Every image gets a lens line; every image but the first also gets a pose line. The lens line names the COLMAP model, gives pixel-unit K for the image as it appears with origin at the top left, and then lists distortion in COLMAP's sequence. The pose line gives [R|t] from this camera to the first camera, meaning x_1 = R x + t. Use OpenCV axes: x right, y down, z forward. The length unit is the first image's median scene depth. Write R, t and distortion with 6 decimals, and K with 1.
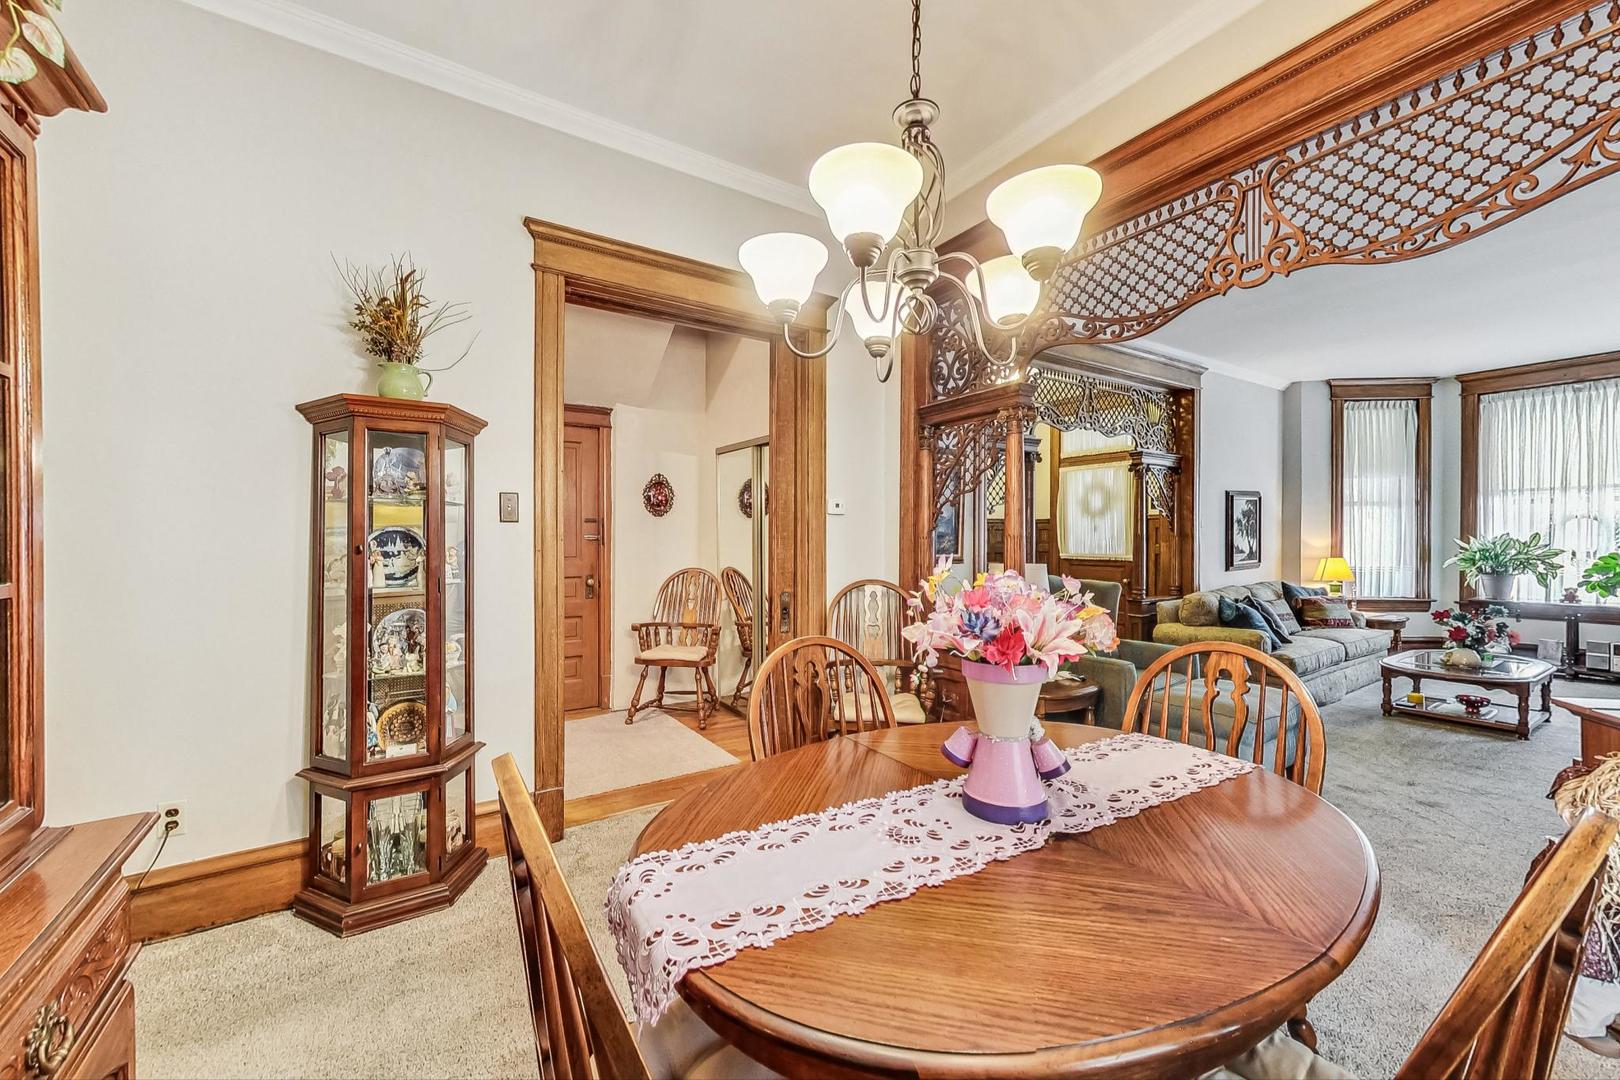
lens RADIAL K [[627.2, 0, 810.0], [0, 627.2, 540.0], [0, 0, 1]] dist [0.000202, 0.000218]
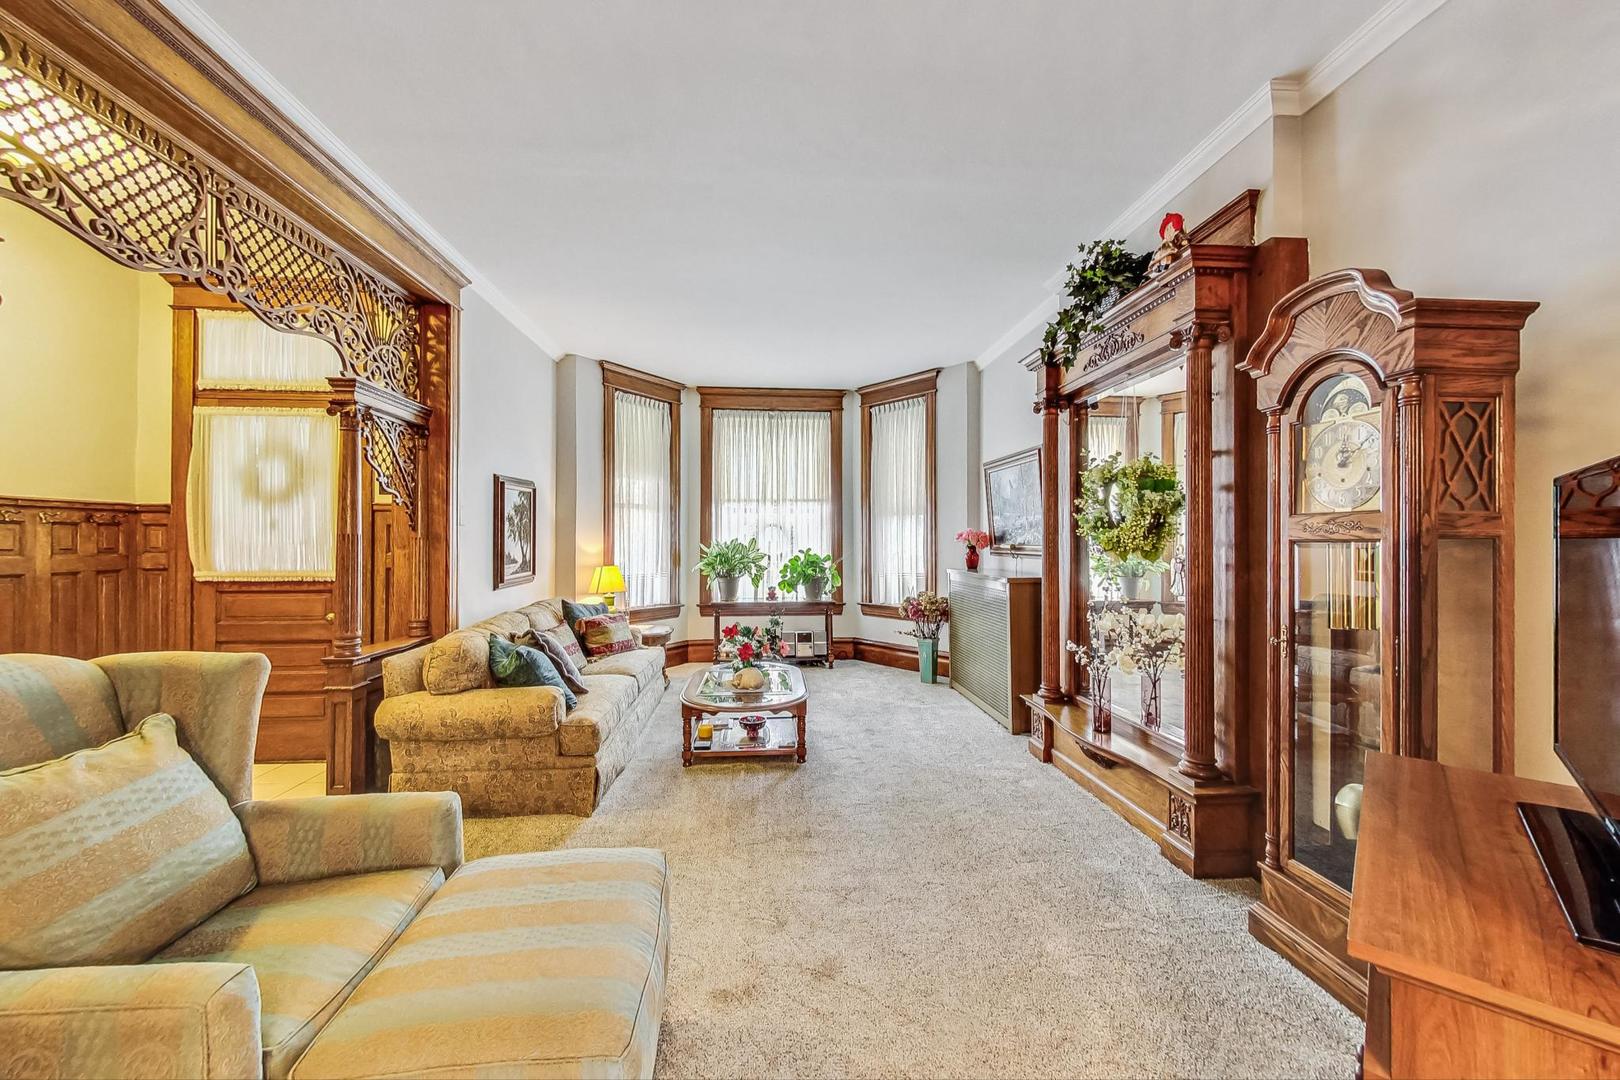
lens RADIAL K [[627.2, 0, 810.0], [0, 627.2, 540.0], [0, 0, 1]] dist [0.000202, 0.000218]
pose [[0.475578, 0.006441, 0.879650, 0.225815], [0.001107, 0.999968, -0.007920, 0.000155], [-0.879673, 0.004740, 0.475555, 0.374005]]
